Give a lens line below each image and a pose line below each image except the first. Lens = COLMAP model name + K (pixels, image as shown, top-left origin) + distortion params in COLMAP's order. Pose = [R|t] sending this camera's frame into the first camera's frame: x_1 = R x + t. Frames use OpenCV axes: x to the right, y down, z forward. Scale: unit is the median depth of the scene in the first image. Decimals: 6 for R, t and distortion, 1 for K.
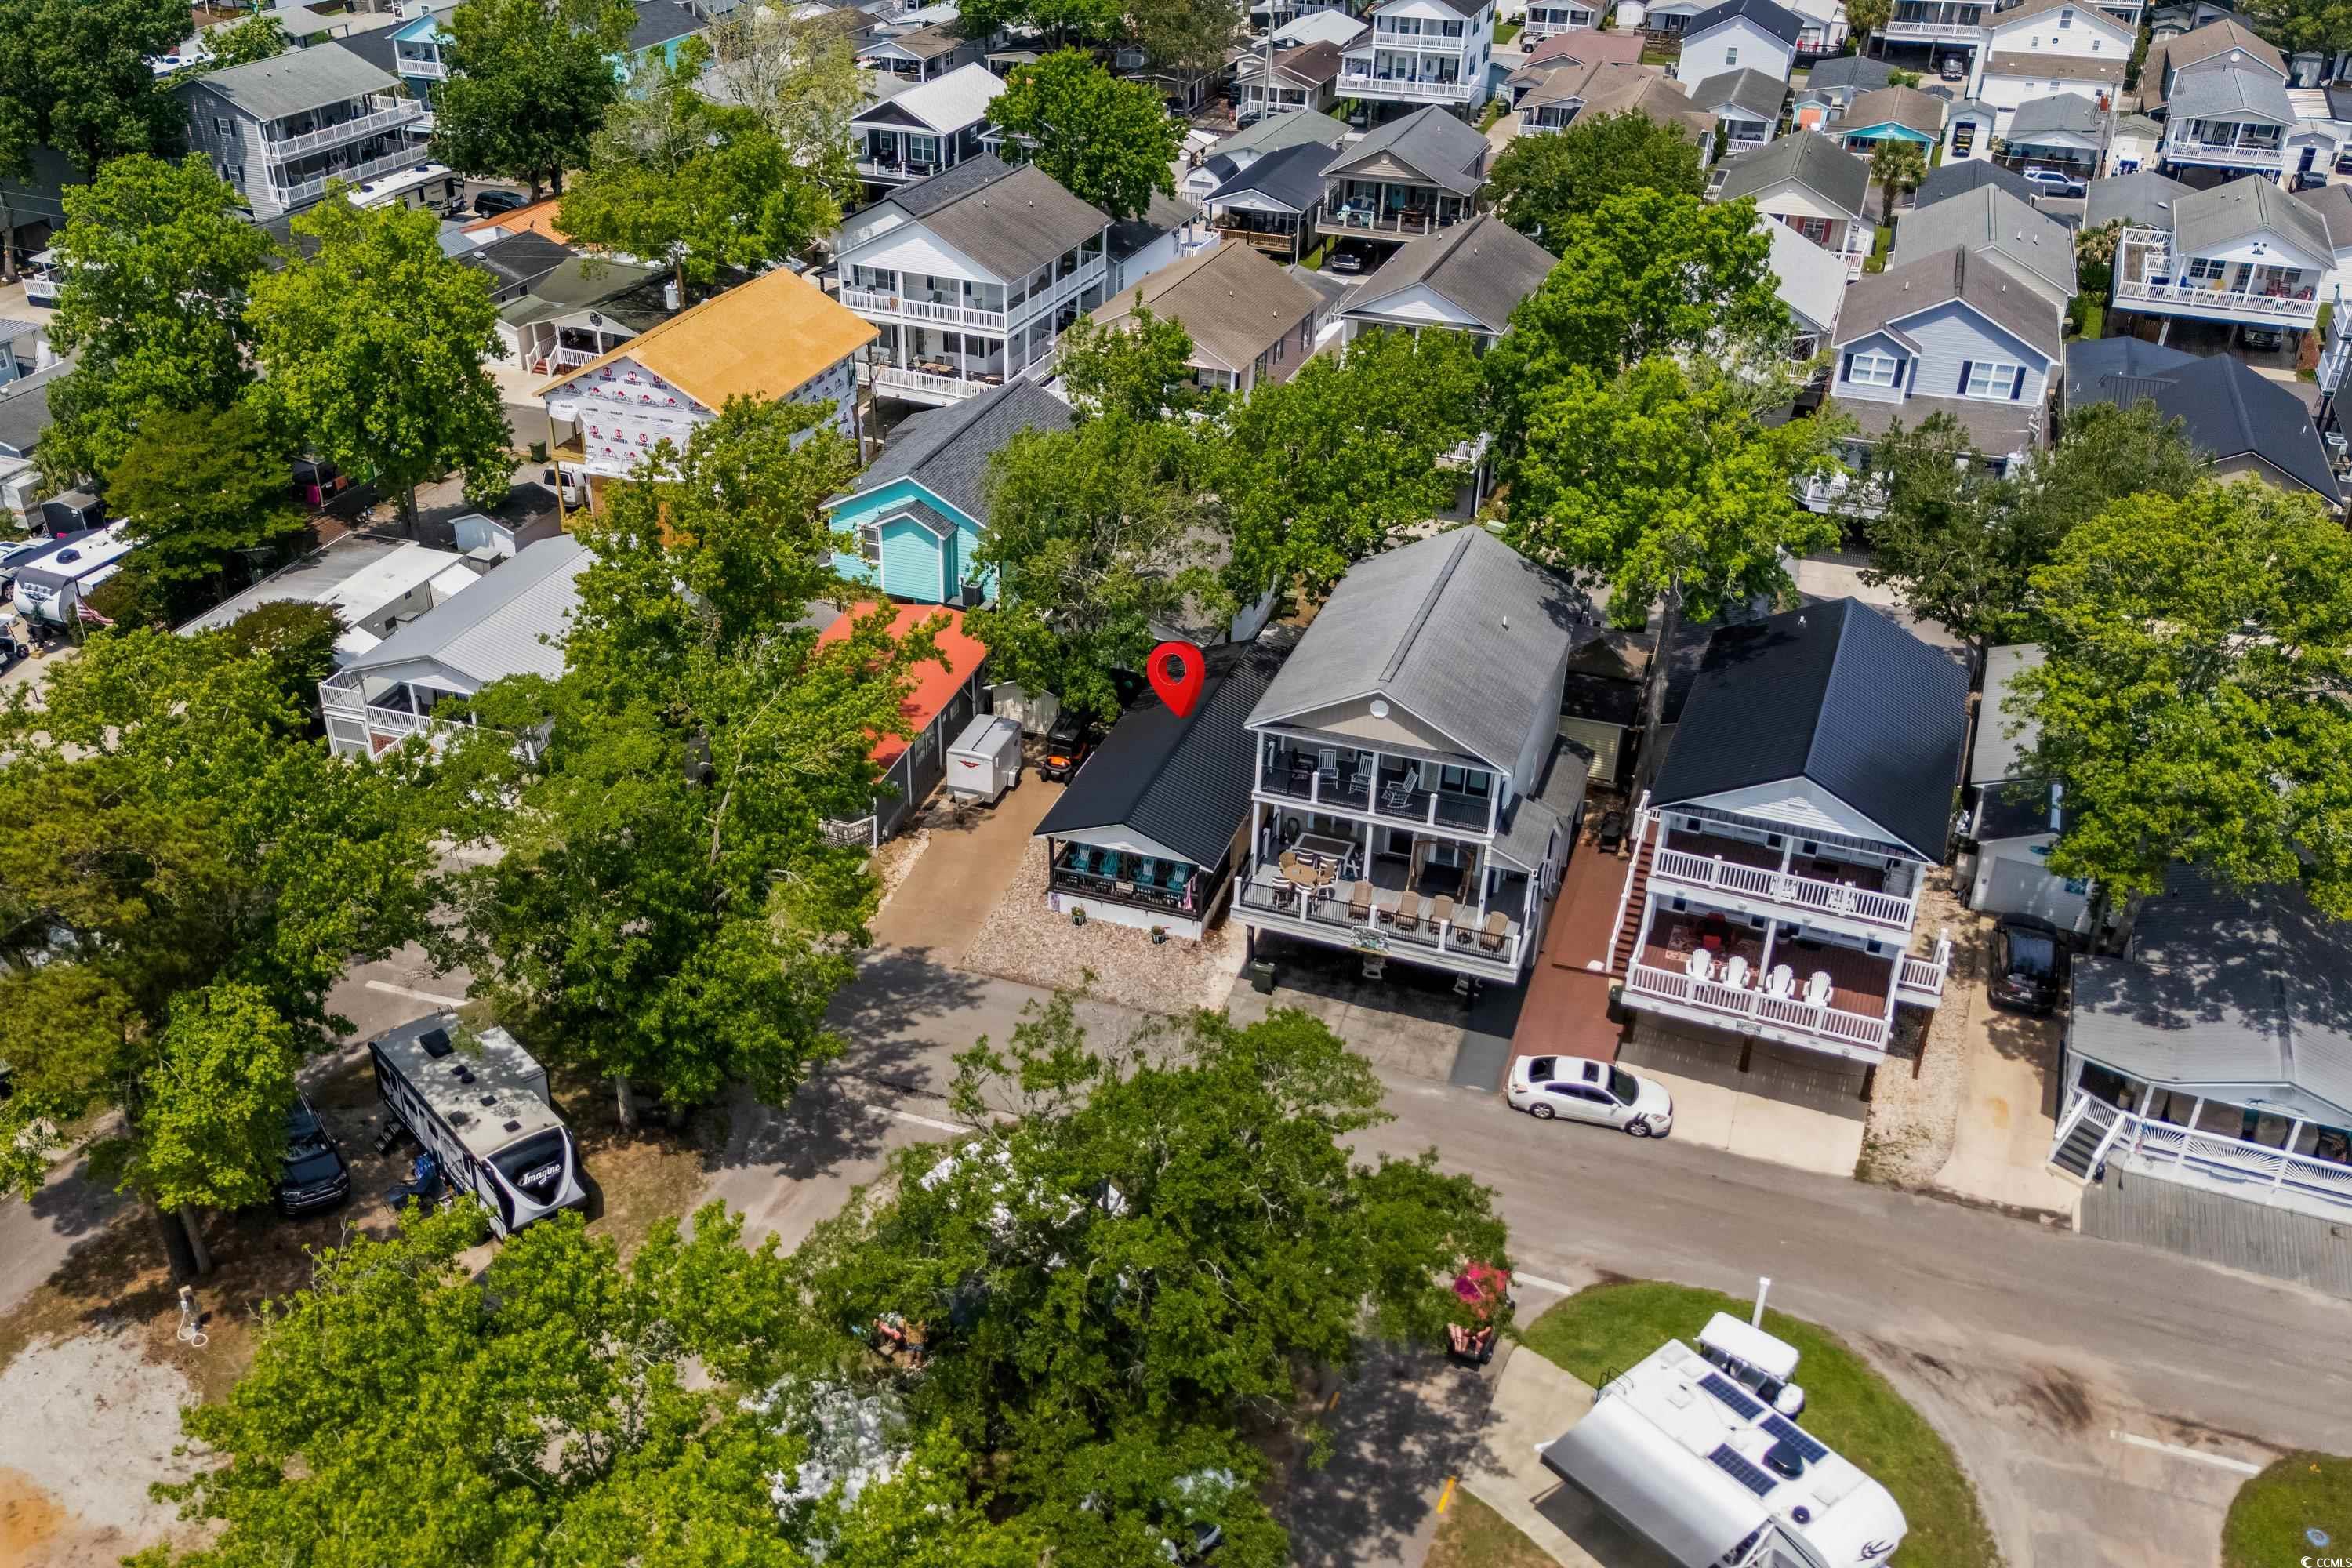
lens RADIAL K [[2056.0, 0, 1170.1], [0, 2056.0, 785.5], [0, 0, 1]] dist [0.038962, -0.025884]
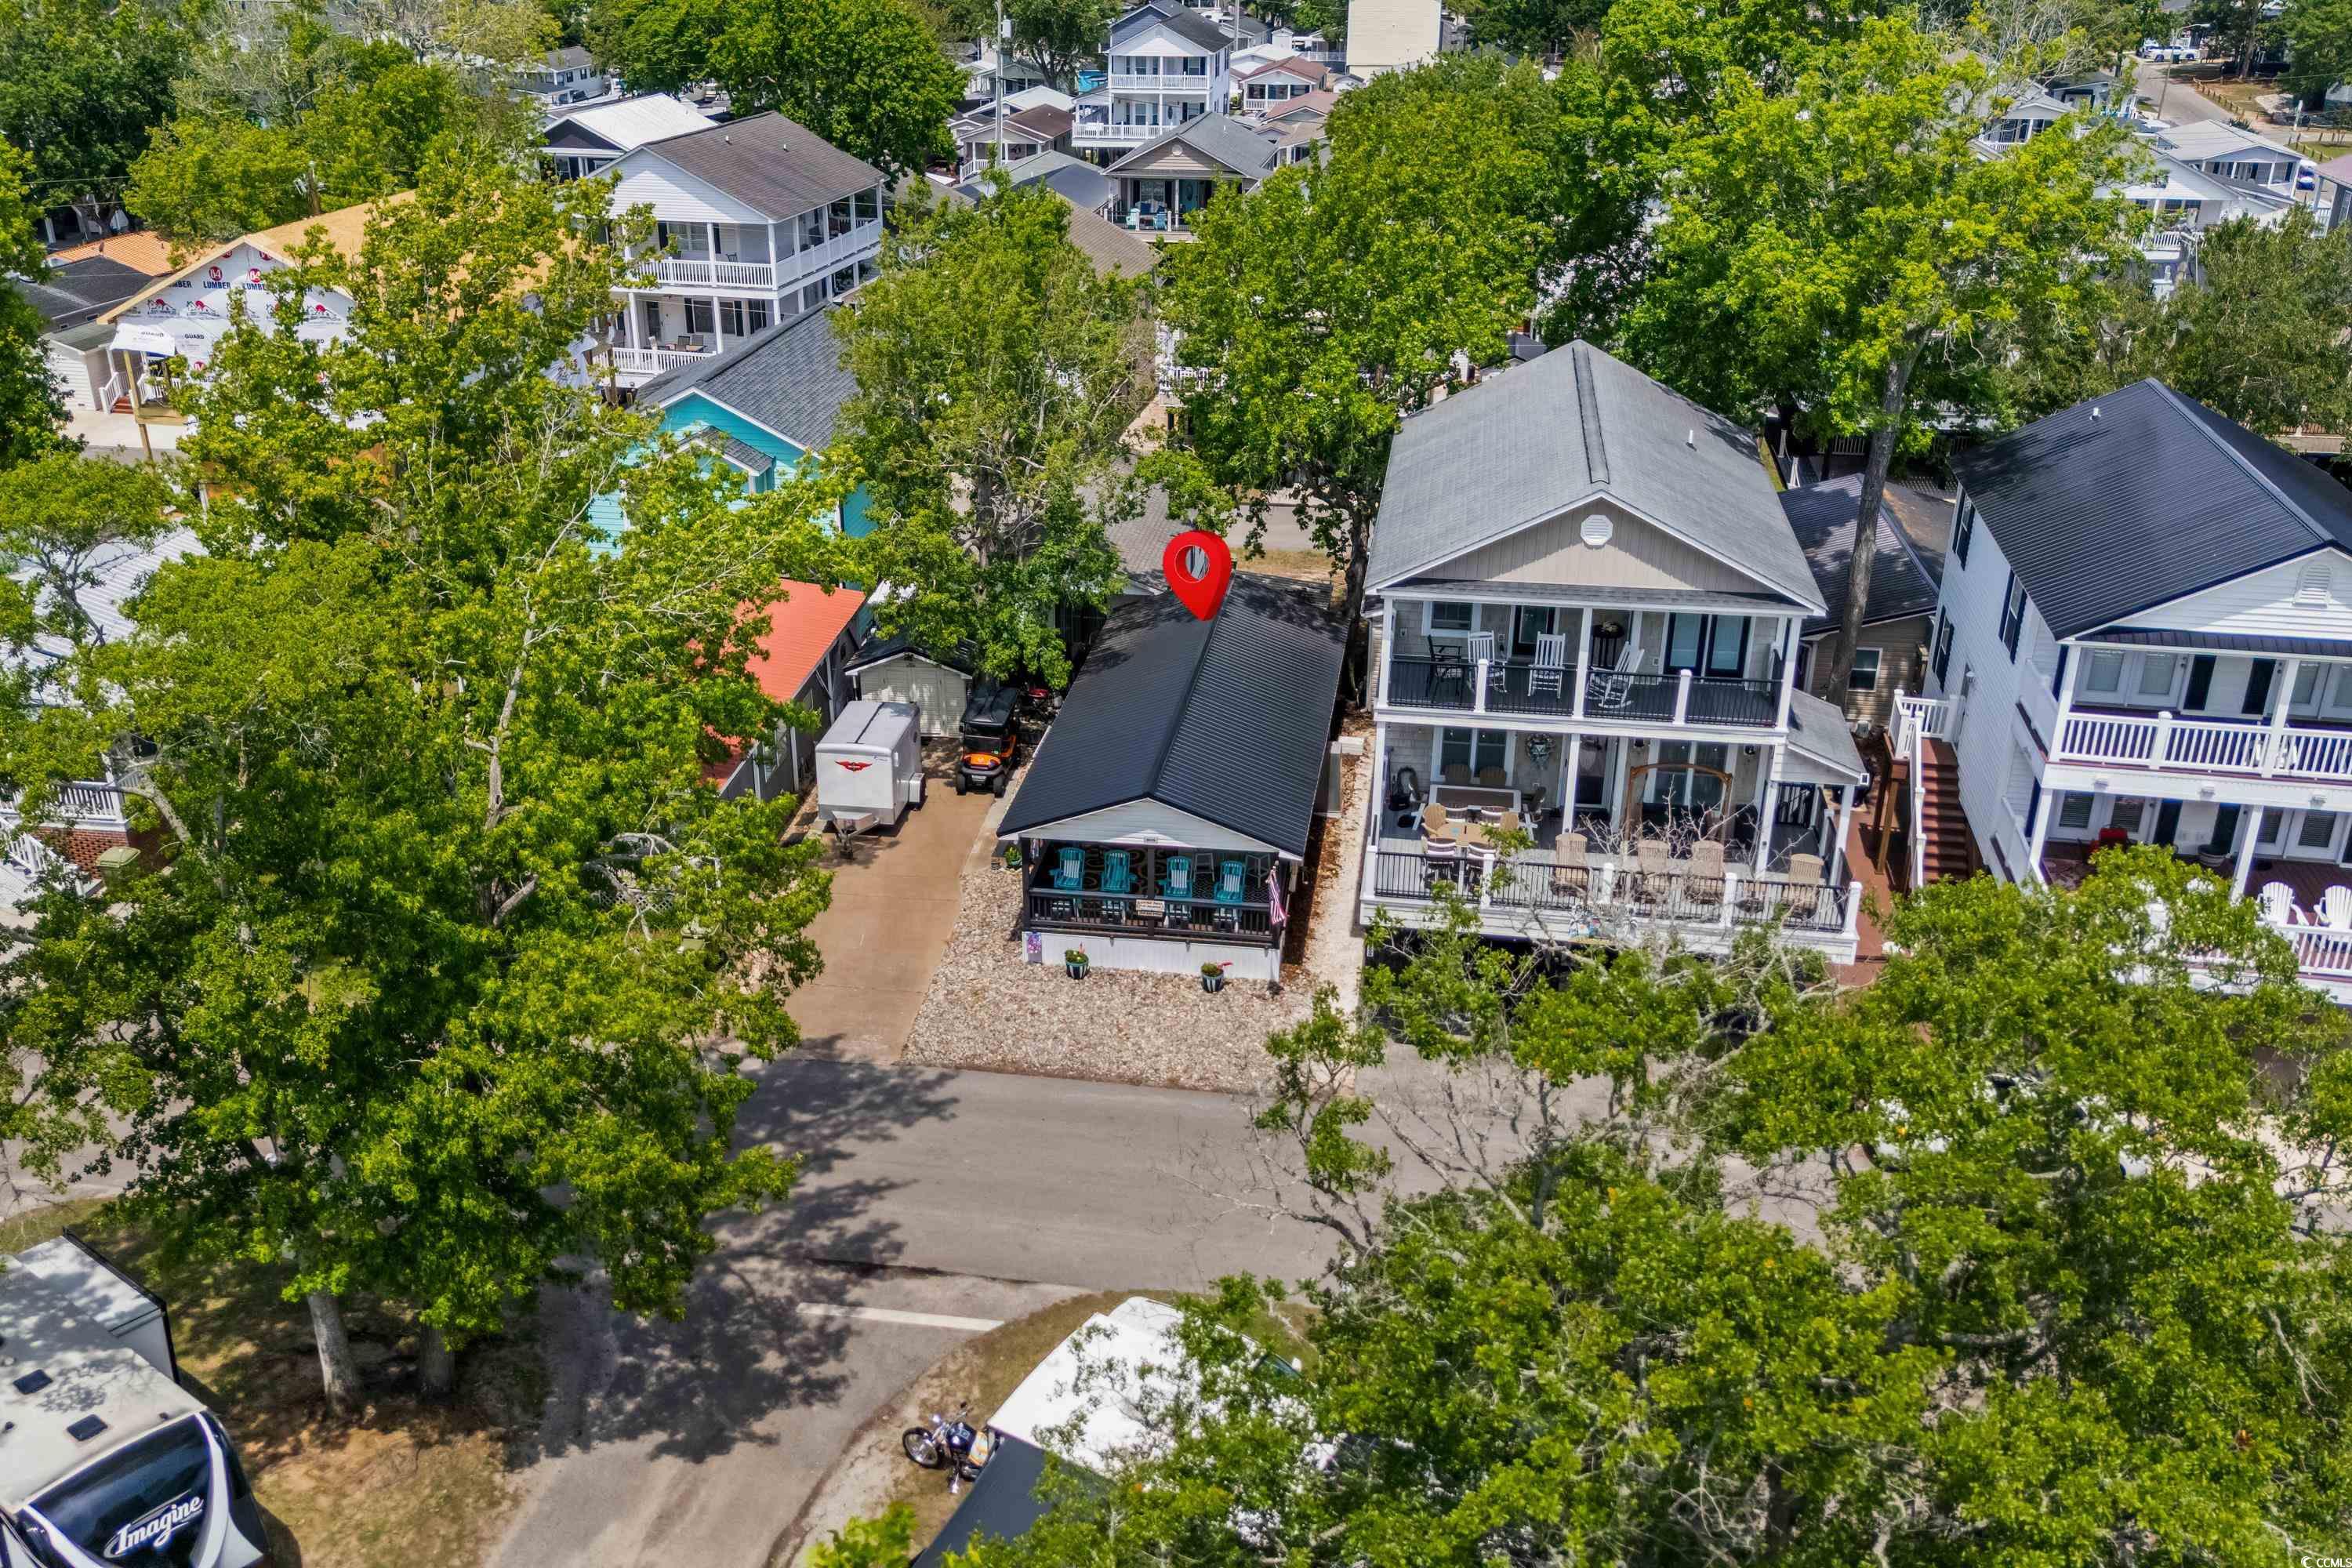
lens RADIAL K [[2056.0, 0, 1171.1], [0, 2056.0, 780.0], [0, 0, 1]] dist [0.038962, -0.025884]
pose [[0.983088, -0.089628, 0.159704, -0.120558], [0.106511, 0.989221, -0.100487, 0.080788], [-0.148976, 0.115797, 0.982037, 0.419166]]
